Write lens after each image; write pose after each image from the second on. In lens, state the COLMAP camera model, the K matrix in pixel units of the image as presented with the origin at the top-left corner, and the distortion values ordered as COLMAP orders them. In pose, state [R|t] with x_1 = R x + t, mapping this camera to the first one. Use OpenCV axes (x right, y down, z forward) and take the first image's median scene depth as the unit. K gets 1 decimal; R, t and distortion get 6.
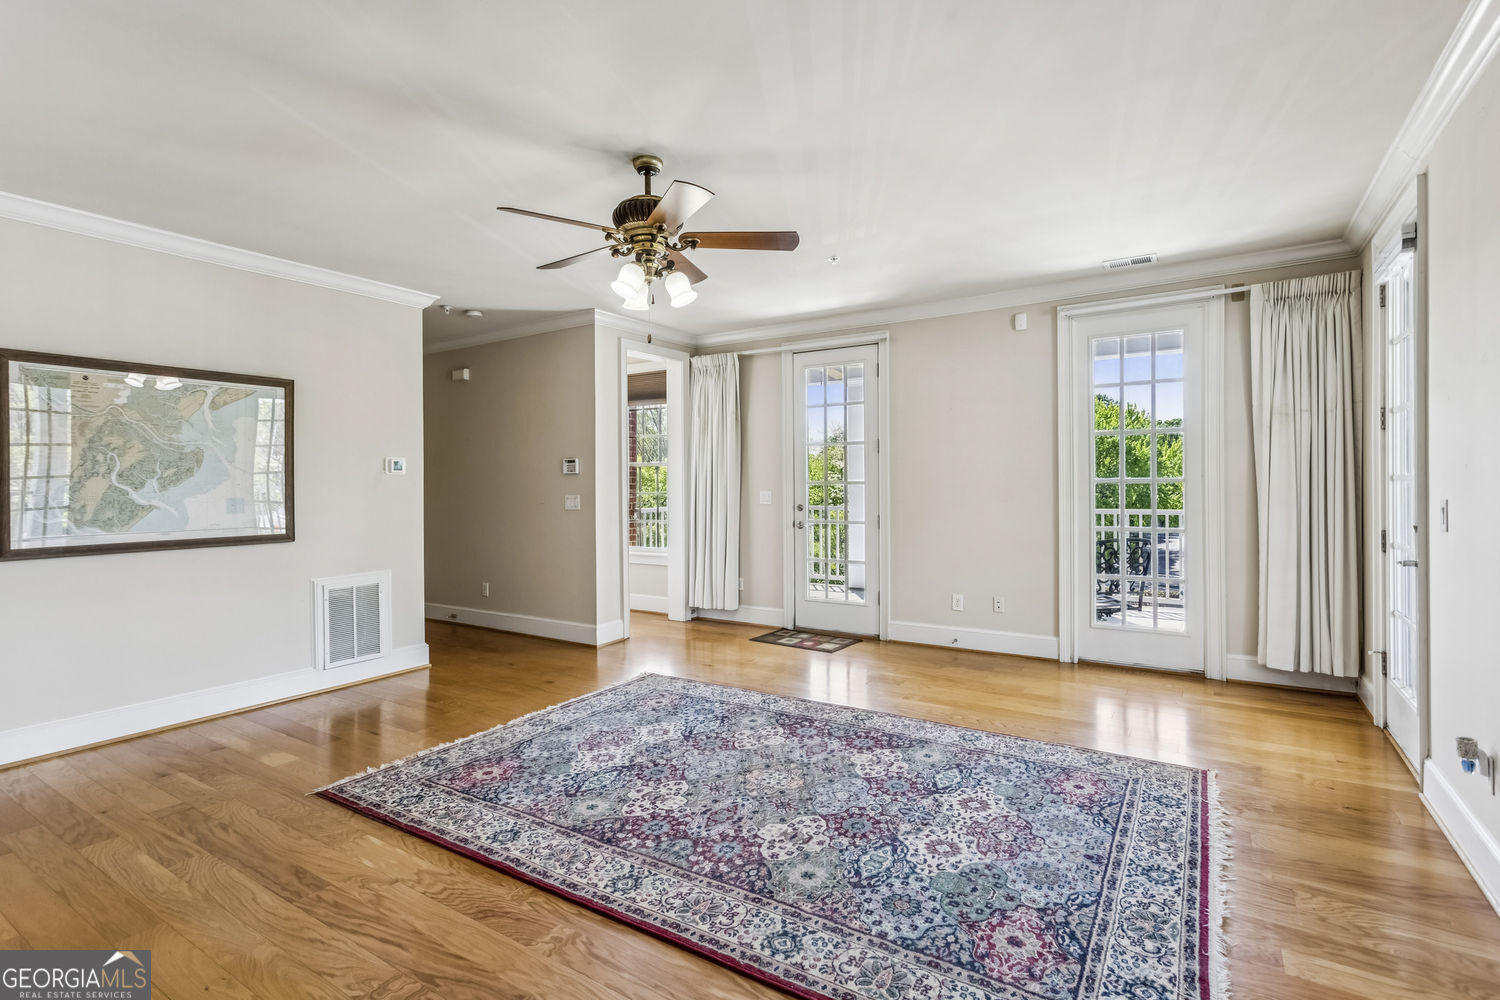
lens RADIAL K [[717.1, 0, 749.4], [0, 717.1, 491.3], [0, 0, 1]] dist [0.009658, 0.000308]
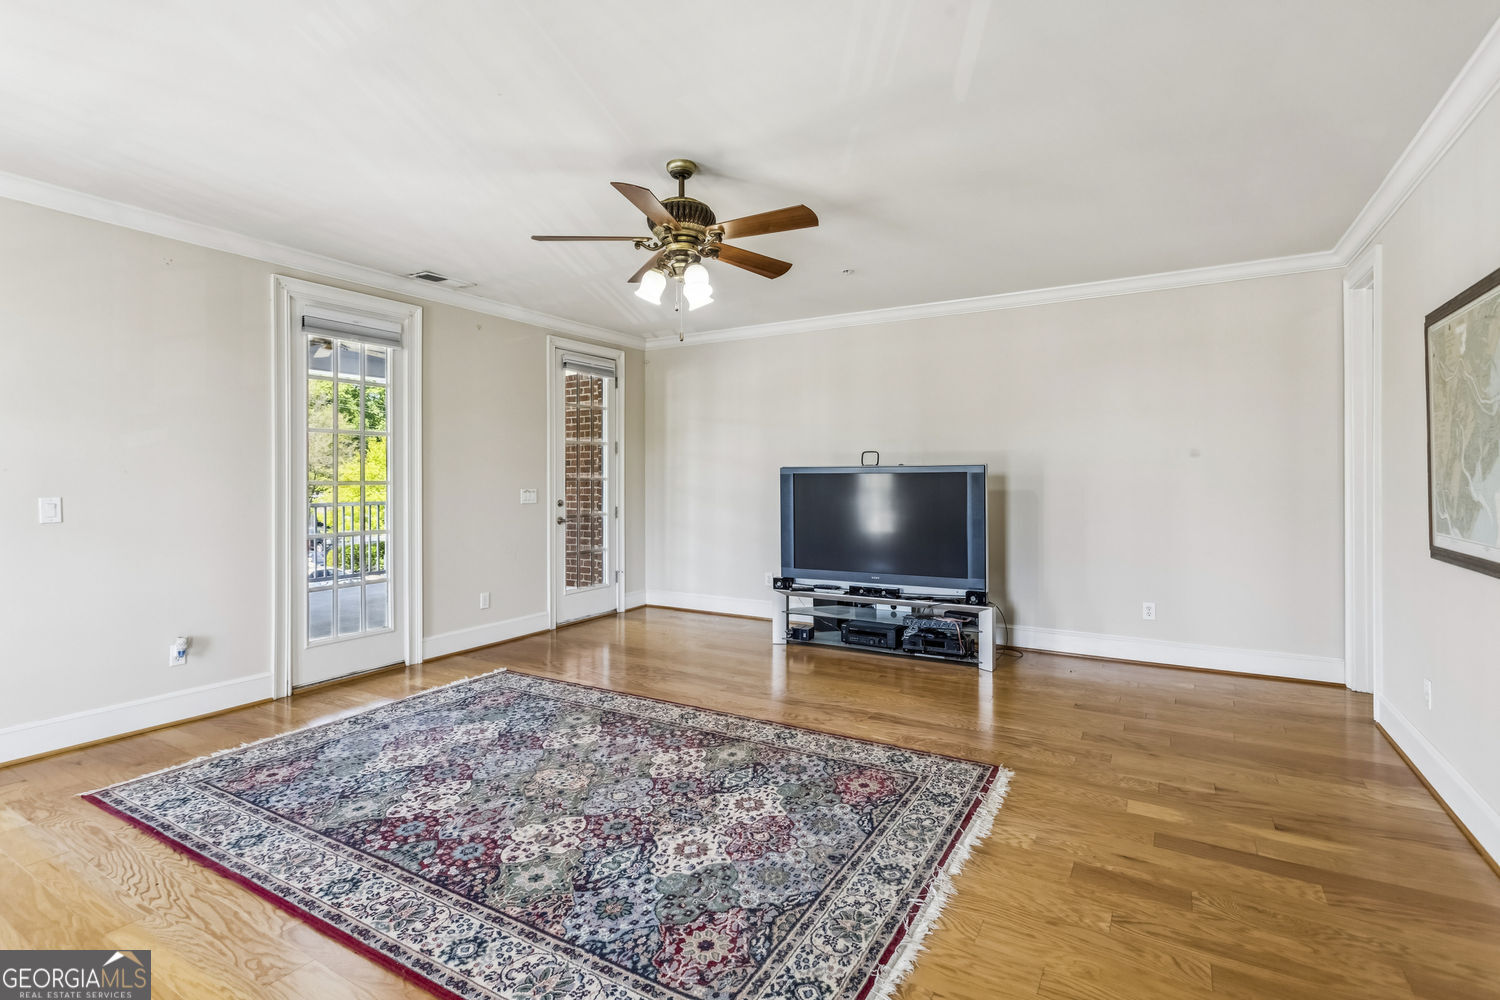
lens RADIAL K [[717.1, 0, 749.9], [0, 717.1, 470.0], [0, 0, 1]] dist [0.009658, 0.000308]
pose [[-0.999127, 0.011645, -0.040121, -0.188273], [0.011714, 0.999930, -0.001487, -0.019751], [0.040101, -0.001955, -0.999194, 1.987639]]
